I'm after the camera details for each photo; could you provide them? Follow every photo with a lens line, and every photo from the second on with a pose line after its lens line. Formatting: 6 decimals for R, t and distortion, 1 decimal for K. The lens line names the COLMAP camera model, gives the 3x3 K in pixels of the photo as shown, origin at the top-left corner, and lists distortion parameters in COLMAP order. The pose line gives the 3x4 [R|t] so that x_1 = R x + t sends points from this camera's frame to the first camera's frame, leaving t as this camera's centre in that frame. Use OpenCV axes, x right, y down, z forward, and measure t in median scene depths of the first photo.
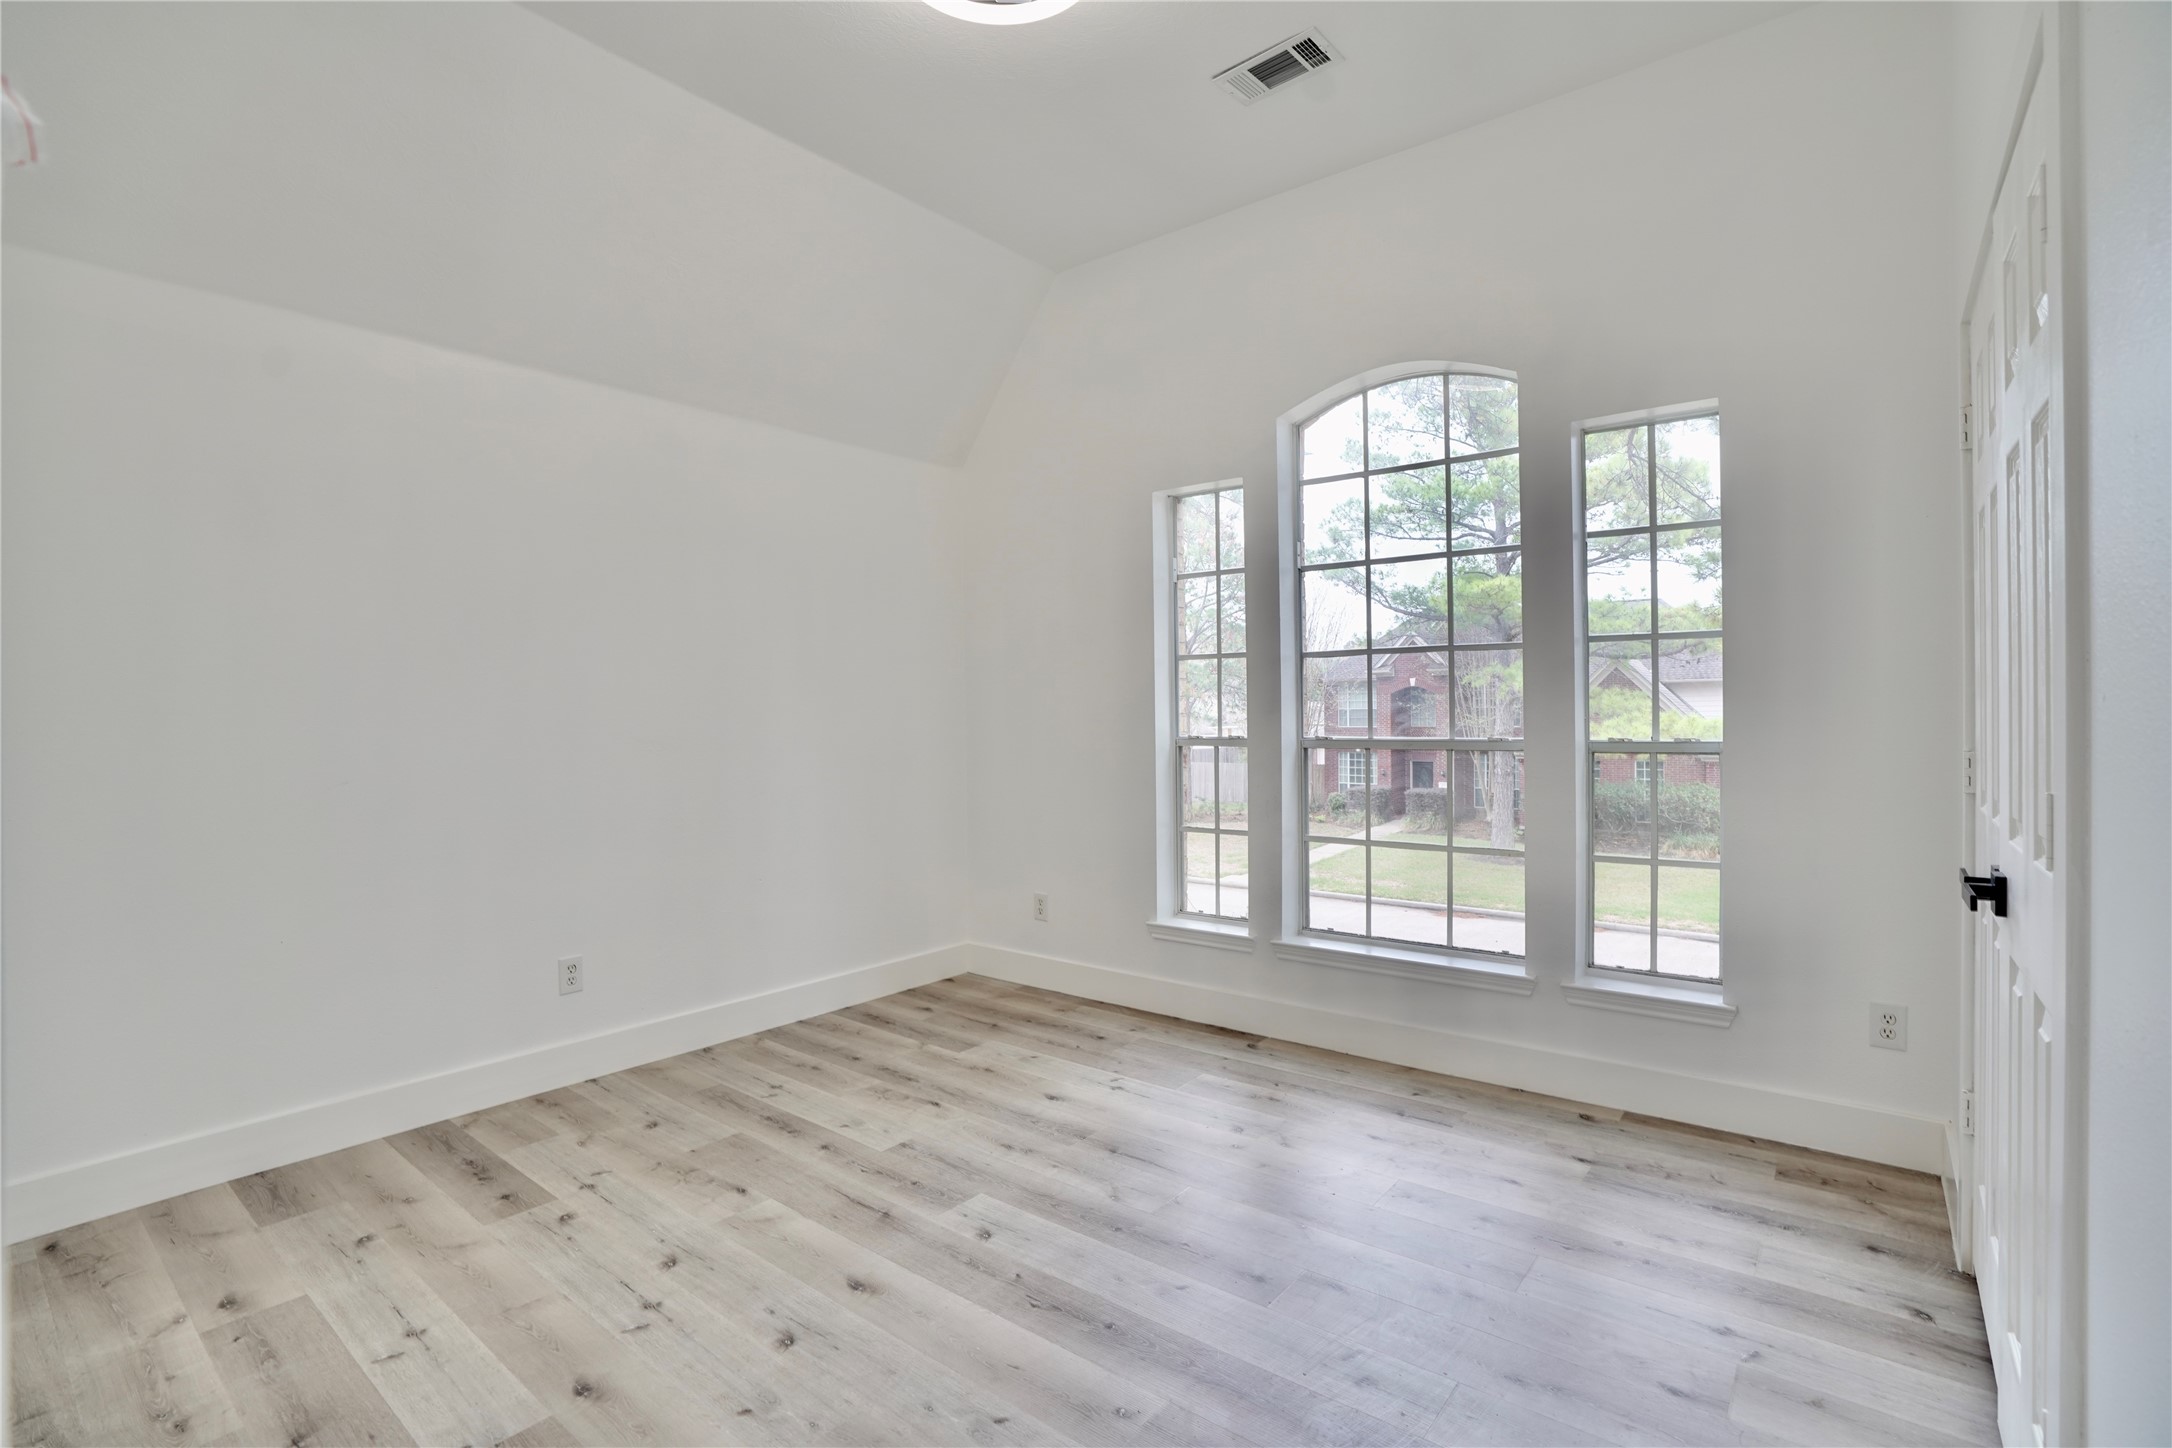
lens RADIAL K [[998.8, 0, 1086.7], [0, 998.8, 714.3], [0, 0, 1]] dist [-0.028063, 0.000141]
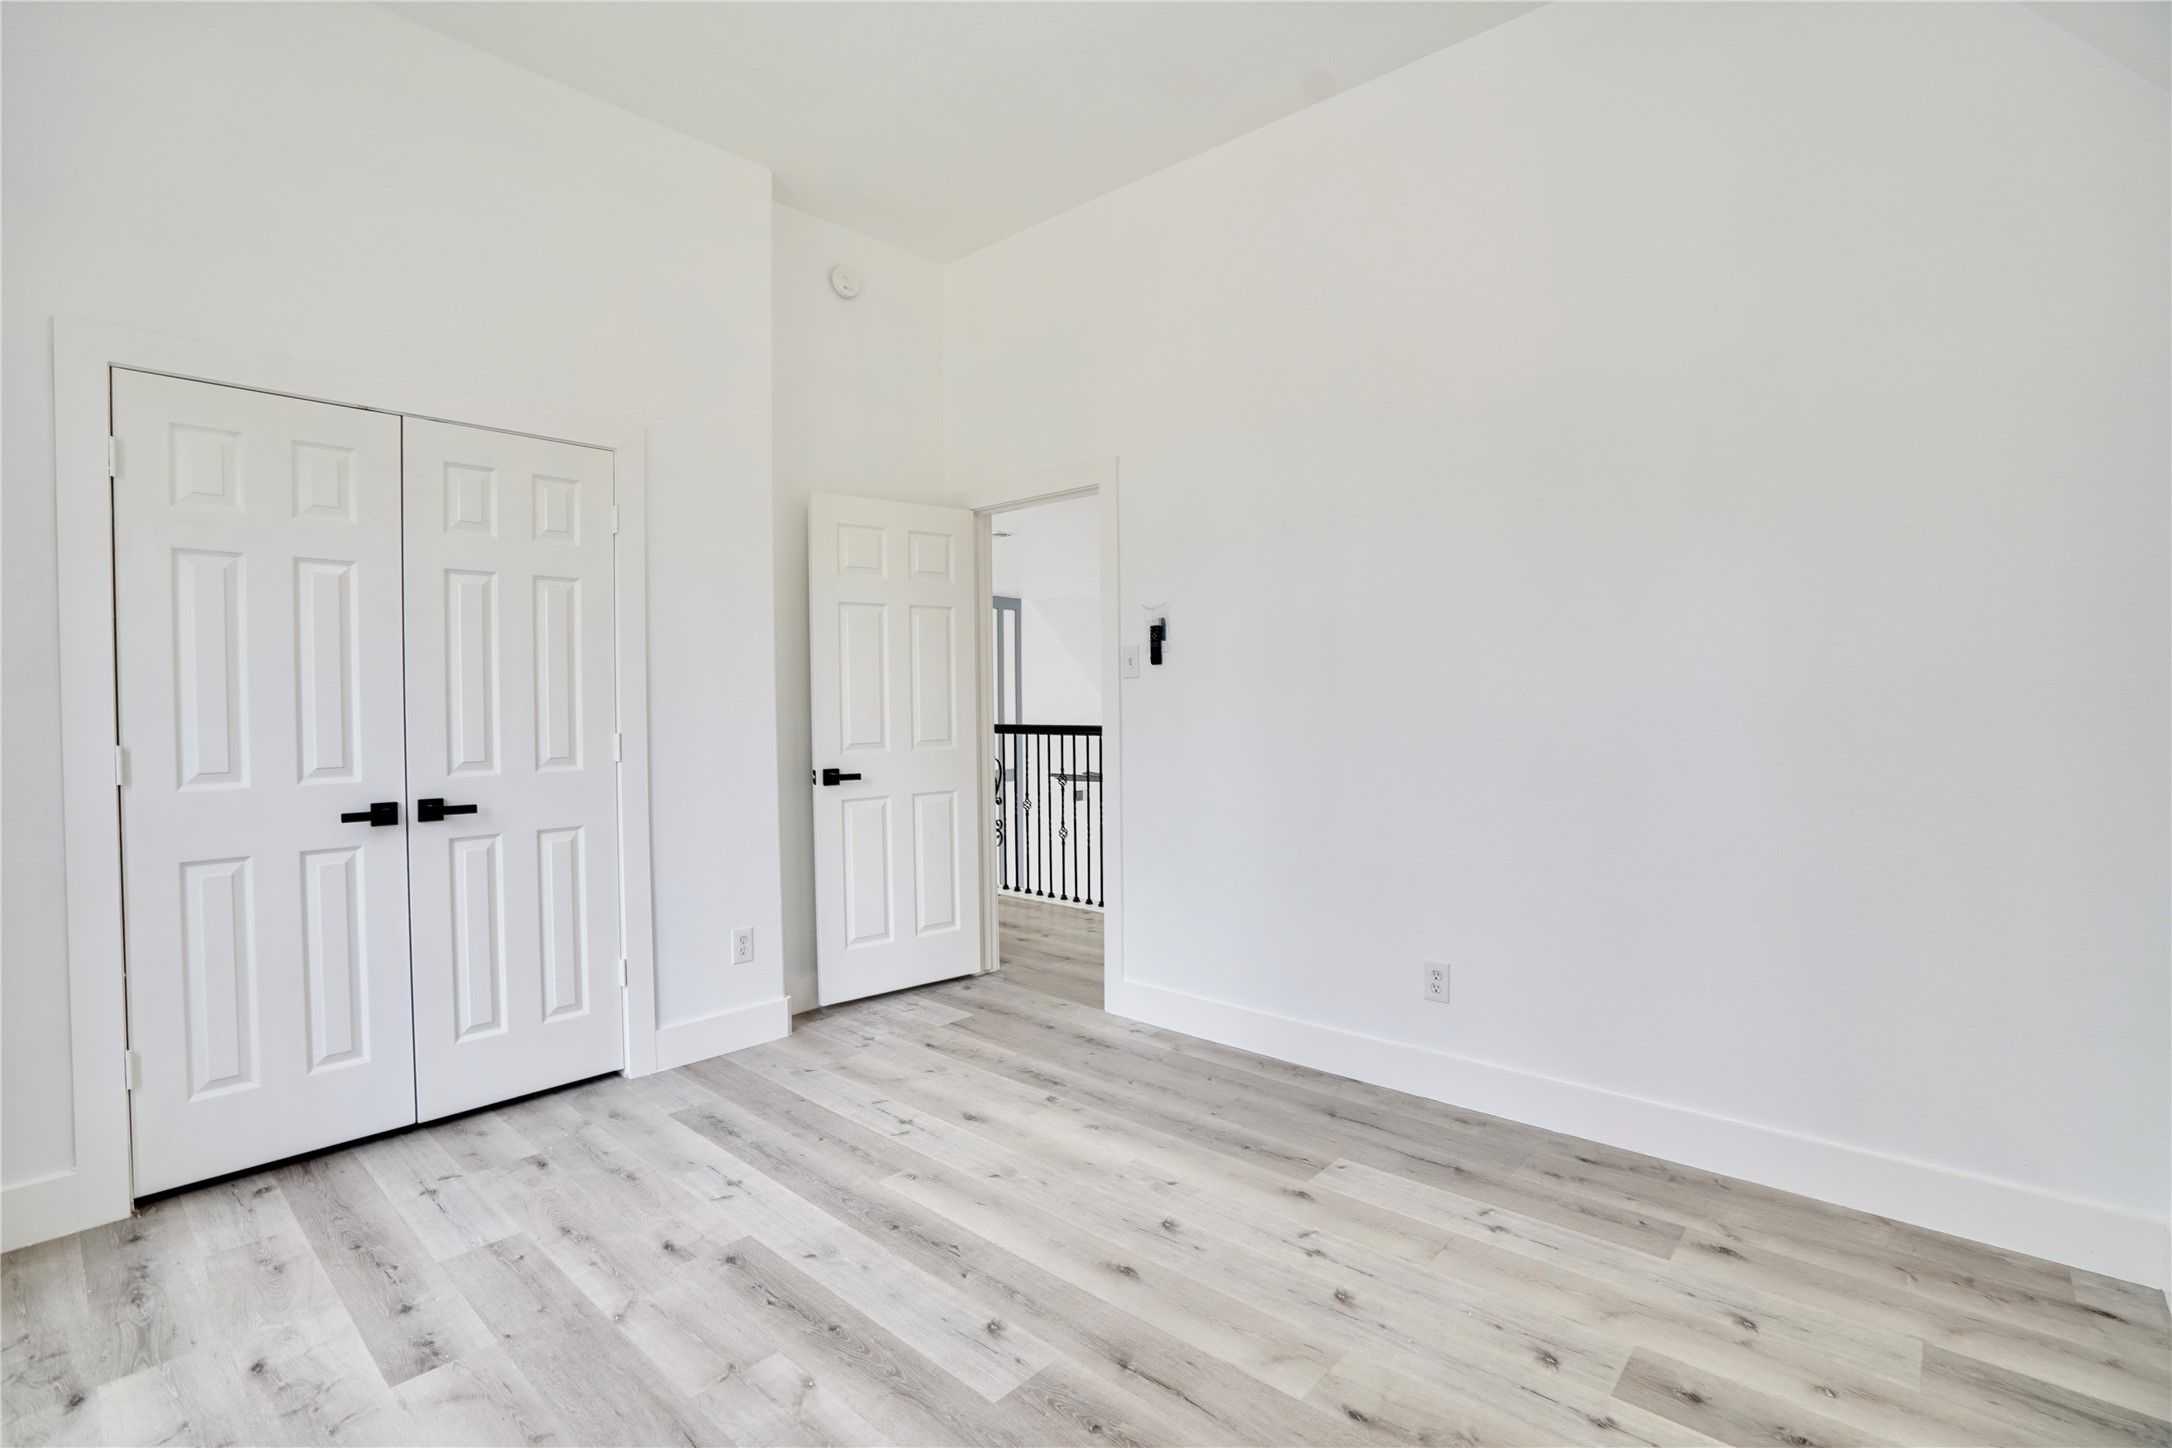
lens RADIAL K [[998.8, 0, 1085.0], [0, 998.8, 726.3], [0, 0, 1]] dist [-0.028063, 0.000141]
pose [[-0.998213, 0.015803, 0.057628, -0.250825], [0.017187, 0.999574, 0.023603, 0.006425], [-0.057230, 0.024552, -0.998059, 1.939220]]
